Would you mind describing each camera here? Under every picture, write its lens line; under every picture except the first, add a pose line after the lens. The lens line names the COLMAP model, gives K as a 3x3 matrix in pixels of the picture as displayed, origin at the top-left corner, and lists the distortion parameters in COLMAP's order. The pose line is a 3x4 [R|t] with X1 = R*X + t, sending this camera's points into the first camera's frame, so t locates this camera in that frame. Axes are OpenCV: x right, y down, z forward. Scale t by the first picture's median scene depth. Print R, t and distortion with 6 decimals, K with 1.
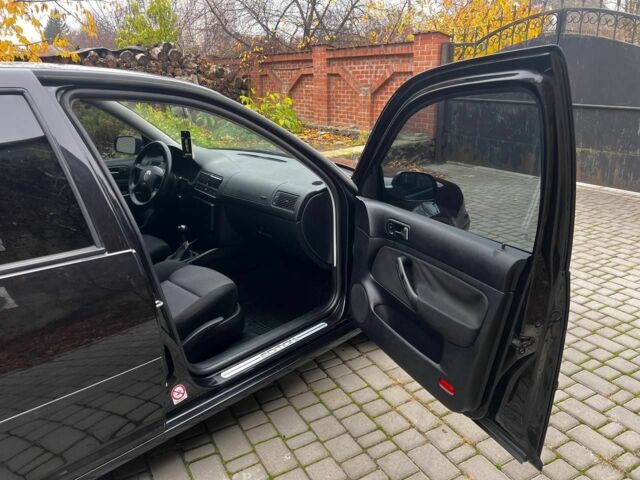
lens RADIAL K [[480.4, 0, 319.9], [0, 480.4, 241.4], [0, 0, 1]] dist [0.042274, -0.037362]
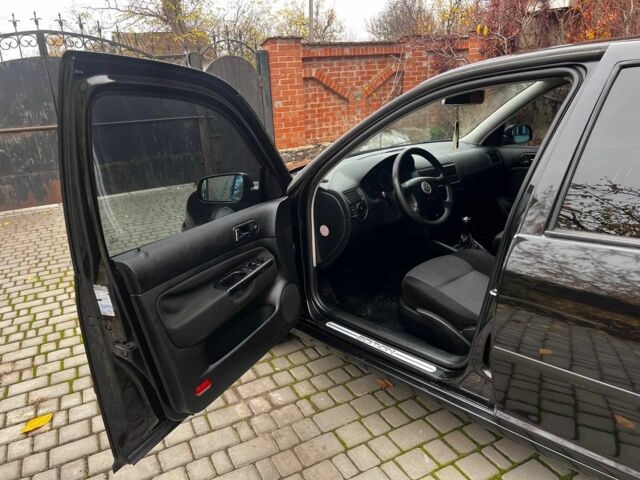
lens RADIAL K [[480.4, 0, 314.8], [0, 480.4, 243.4], [0, 0, 1]] dist [0.042274, -0.037362]
pose [[0.046143, -0.308383, 0.950143, -0.417740], [0.377505, 0.886004, 0.269233, -0.122619], [-0.924857, 0.346261, 0.157299, 0.383763]]
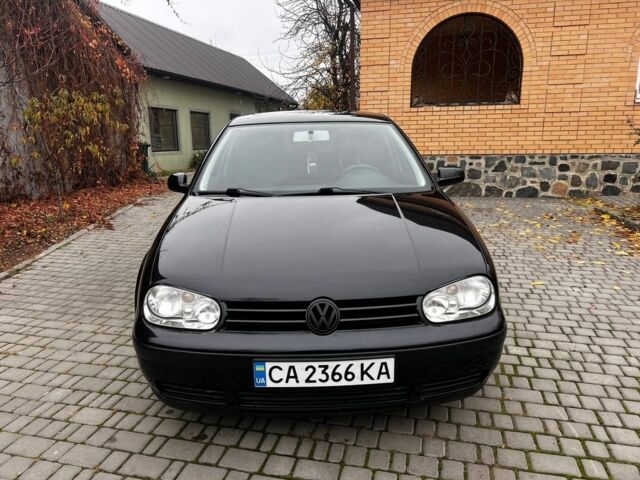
lens RADIAL K [[480.4, 0, 316.2], [0, 480.4, 241.3], [0, 0, 1]] dist [0.042274, -0.037362]
pose [[-0.694280, 0.193744, -0.693136, 0.234414], [-0.207002, 0.868633, 0.450141, -0.204613], [0.689293, 0.456005, -0.562969, 0.612111]]
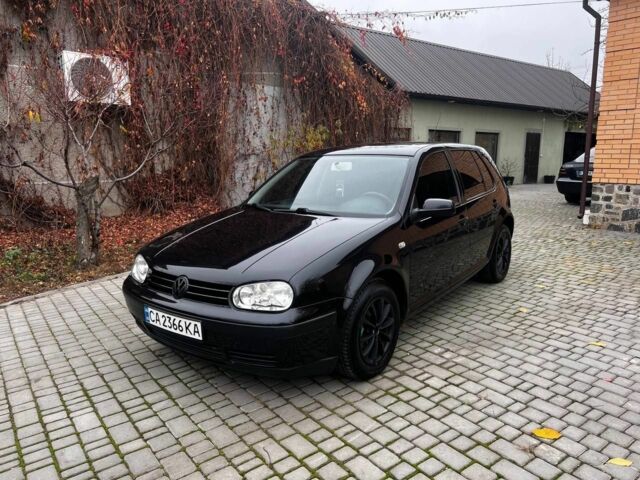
lens RADIAL K [[480.4, 0, 319.0], [0, 480.4, 236.8], [0, 0, 1]] dist [0.042274, -0.037362]
pose [[-0.991297, 0.052543, -0.120704, 0.002986], [-0.013387, 0.871908, 0.489487, -0.283800], [0.130962, 0.486843, -0.863616, 0.817994]]
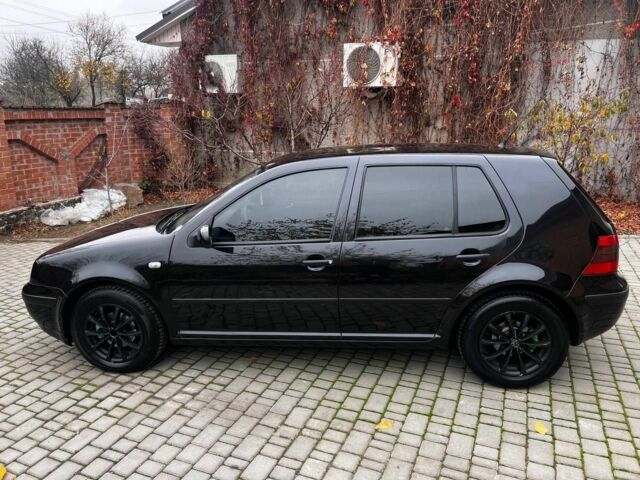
lens RADIAL K [[480.4, 0, 315.1], [0, 480.4, 237.3], [0, 0, 1]] dist [0.042274, -0.037362]
pose [[-0.605098, -0.167095, 0.778419, -0.531311], [0.288967, 0.864959, 0.410298, -0.220088], [-0.741859, 0.473208, -0.475100, 0.543526]]
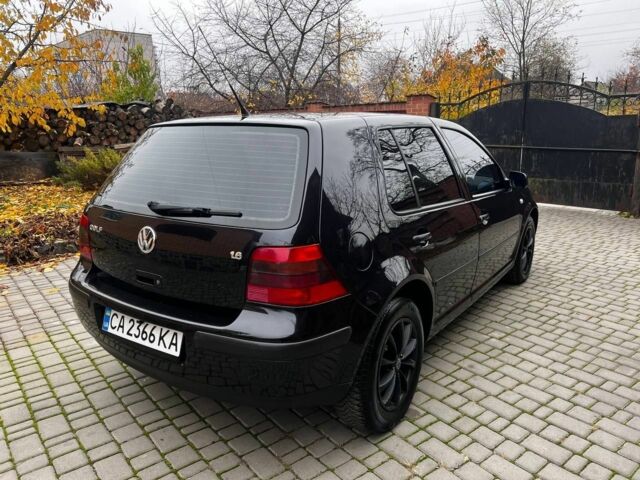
lens RADIAL K [[480.4, 0, 320.3], [0, 480.4, 236.5], [0, 0, 1]] dist [0.042274, -0.037362]
pose [[0.985524, -0.031831, 0.166519, -0.264709], [0.050393, 0.992822, -0.108463, 0.068968], [-0.161871, 0.115285, 0.980055, -0.173921]]
